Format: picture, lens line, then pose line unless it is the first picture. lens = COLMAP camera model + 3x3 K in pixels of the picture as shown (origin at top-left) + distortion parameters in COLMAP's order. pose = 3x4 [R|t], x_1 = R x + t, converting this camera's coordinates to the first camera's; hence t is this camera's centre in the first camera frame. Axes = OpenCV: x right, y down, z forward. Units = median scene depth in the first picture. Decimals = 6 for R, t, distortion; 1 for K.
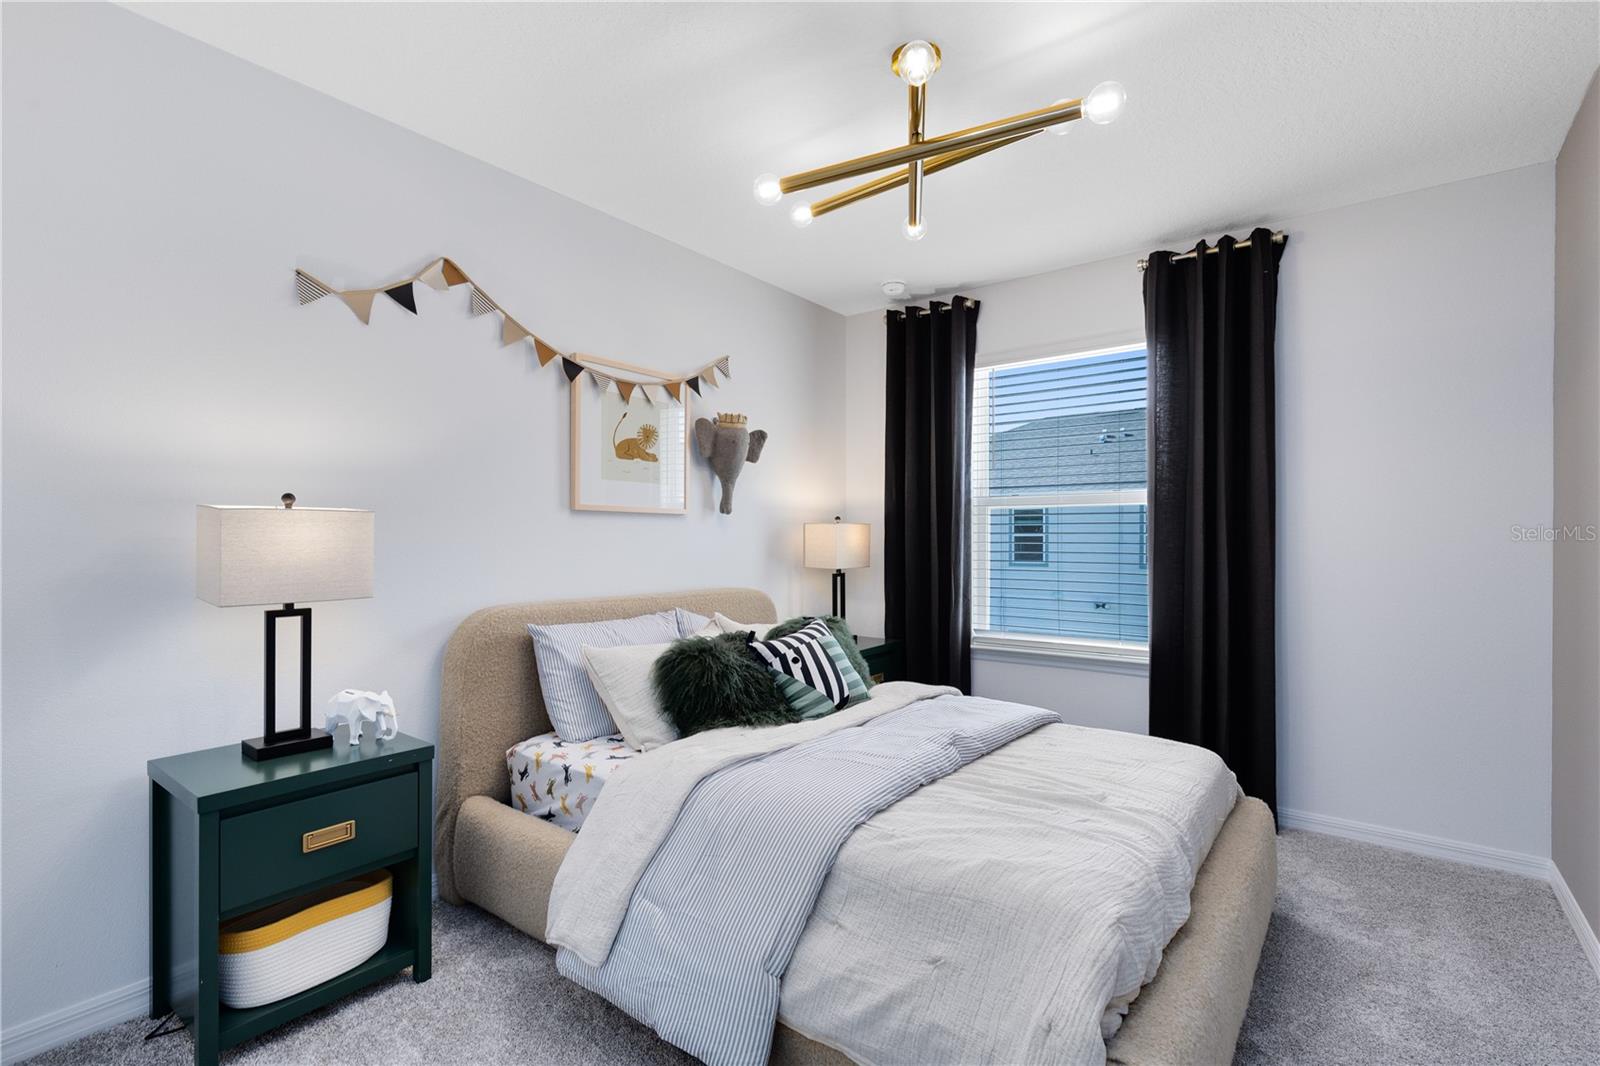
lens RADIAL K [[724.2, 0, 803.6], [0, 724.2, 542.3], [0, 0, 1]] dist [0.002661, -0.000776]
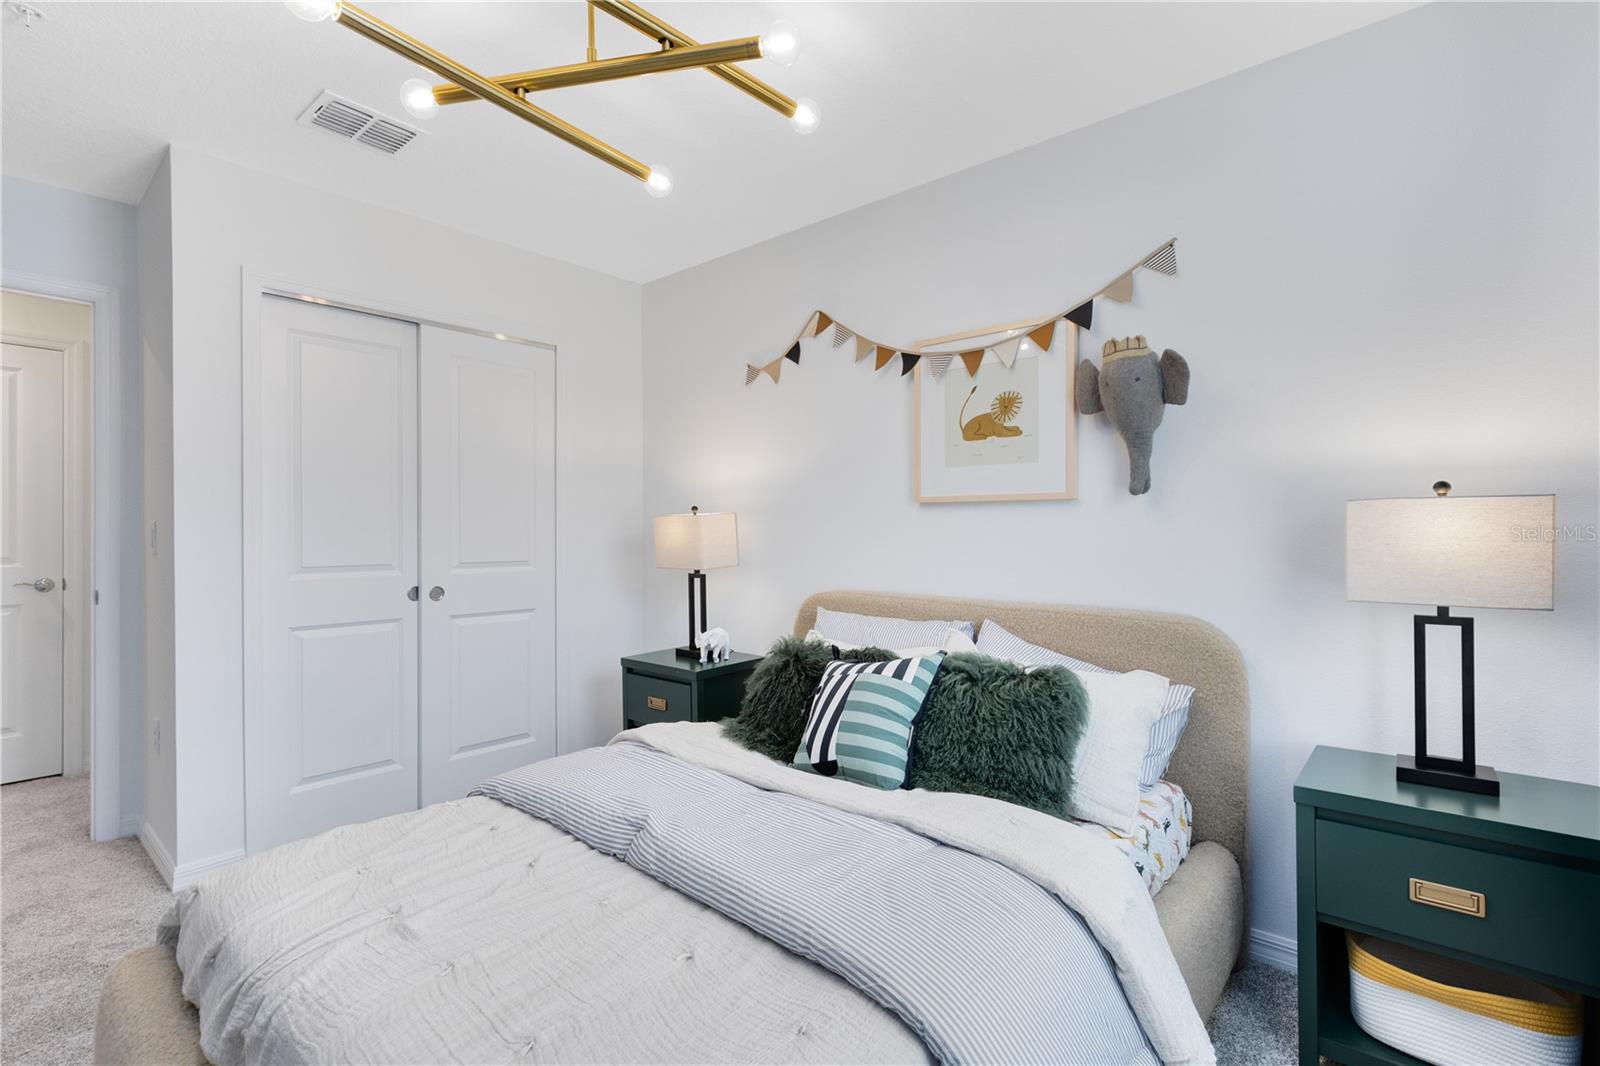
lens RADIAL K [[724.2, 0, 767.7], [0, 724.2, 520.0], [0, 0, 1]] dist [0.002661, -0.000776]
pose [[-0.062779, -0.017912, -0.997867, 0.586646], [-0.006333, 0.999826, -0.017549, -0.003411], [0.998007, 0.005218, -0.062882, 0.761806]]
